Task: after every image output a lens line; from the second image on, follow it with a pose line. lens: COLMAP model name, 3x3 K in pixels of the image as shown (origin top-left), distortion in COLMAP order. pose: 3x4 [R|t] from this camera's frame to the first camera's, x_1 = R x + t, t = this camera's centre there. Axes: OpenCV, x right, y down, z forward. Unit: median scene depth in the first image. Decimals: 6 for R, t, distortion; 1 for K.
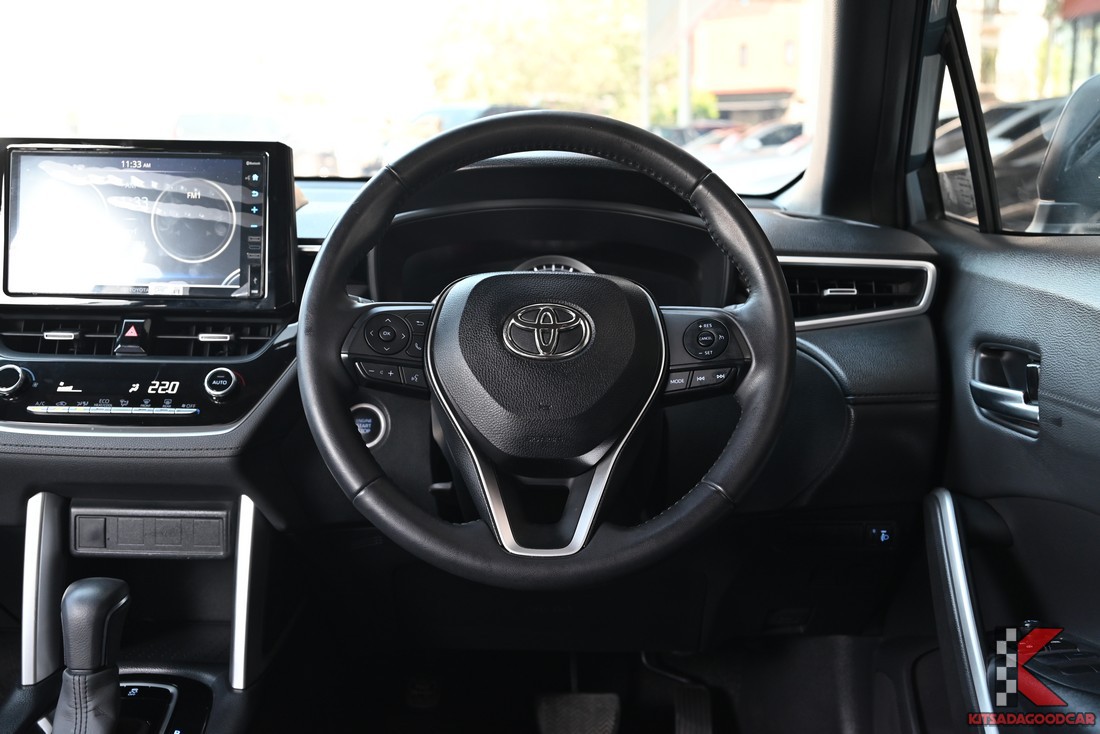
lens RADIAL K [[1281.0, 0, 550.0], [0, 1281.0, 367.0], [0, 0, 1]] dist [0.004665, 0.017060]
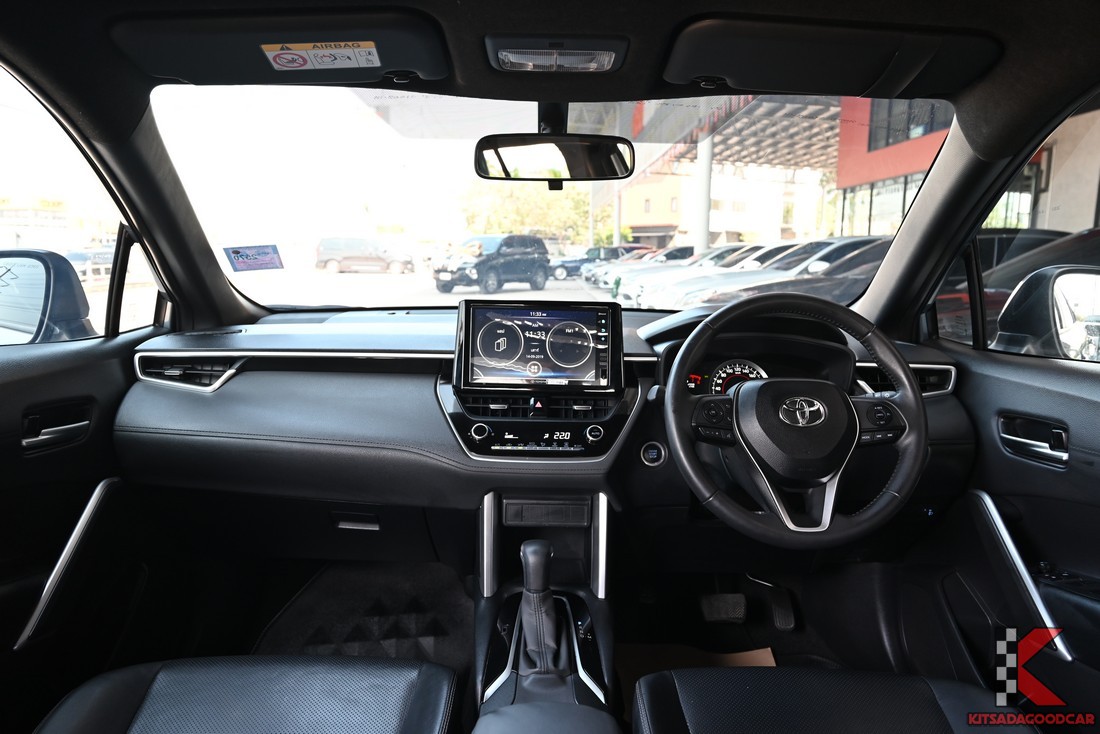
lens RADIAL K [[748.6, 0, 550.0], [0, 748.6, 367.0], [0, 0, 1]] dist [-0.003173, 0.000707]
pose [[0.999723, 0.002122, 0.023449, -0.344196], [-0.001551, 0.999702, -0.024365, -0.057159], [-0.023494, 0.024322, 0.999428, -0.087577]]
